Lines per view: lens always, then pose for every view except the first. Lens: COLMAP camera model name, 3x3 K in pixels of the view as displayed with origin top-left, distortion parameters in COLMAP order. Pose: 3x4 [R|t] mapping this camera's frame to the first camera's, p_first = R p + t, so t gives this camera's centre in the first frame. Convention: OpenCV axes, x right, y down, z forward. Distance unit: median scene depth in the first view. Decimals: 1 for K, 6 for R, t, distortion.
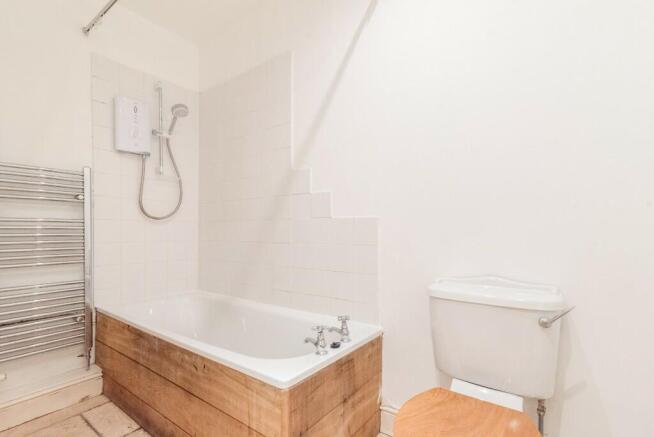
lens RADIAL K [[305.6, 0, 326.2], [0, 305.6, 222.1], [0, 0, 1]] dist [0.001916, 0.000024]
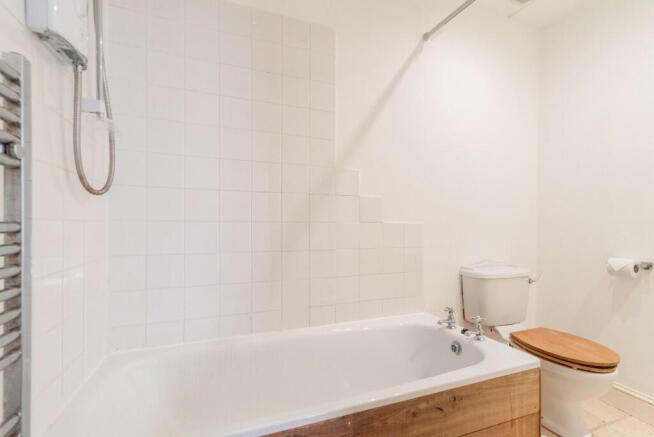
lens RADIAL K [[295.8, 0, 325.2], [0, 295.8, 221.7], [0, 0, 1]] dist [0.003399, 0.000454]
pose [[0.535603, 0.013305, 0.844365, -1.004669], [-0.031748, 0.999486, 0.004390, -0.018944], [-0.843873, -0.029159, 0.535750, 0.668058]]
